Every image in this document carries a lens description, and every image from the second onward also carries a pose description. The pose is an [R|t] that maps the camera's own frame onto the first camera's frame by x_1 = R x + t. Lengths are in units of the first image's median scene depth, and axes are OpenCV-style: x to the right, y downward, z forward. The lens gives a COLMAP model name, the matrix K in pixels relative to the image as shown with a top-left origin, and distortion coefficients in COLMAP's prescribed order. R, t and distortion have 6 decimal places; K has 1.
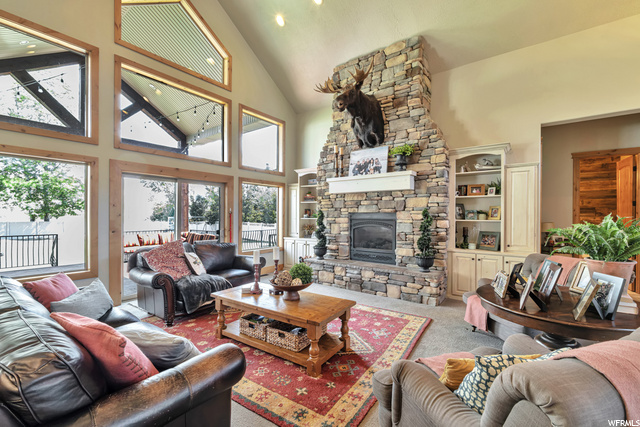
lens RADIAL K [[275.5, 0, 323.0], [0, 275.5, 216.4], [0, 0, 1]] dist [-0.005181, 0.000317]
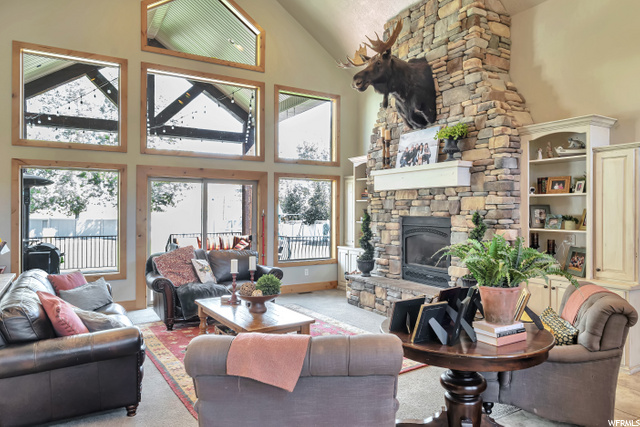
lens RADIAL K [[423.3, 0, 319.8], [0, 423.3, 211.2], [0, 0, 1]] dist [-0.002745, -0.000578]
pose [[0.925149, -0.000521, -0.379603, 0.364869], [-0.000795, 0.999994, -0.003310, -0.025244], [0.379602, 0.003364, 0.925144, -0.161105]]
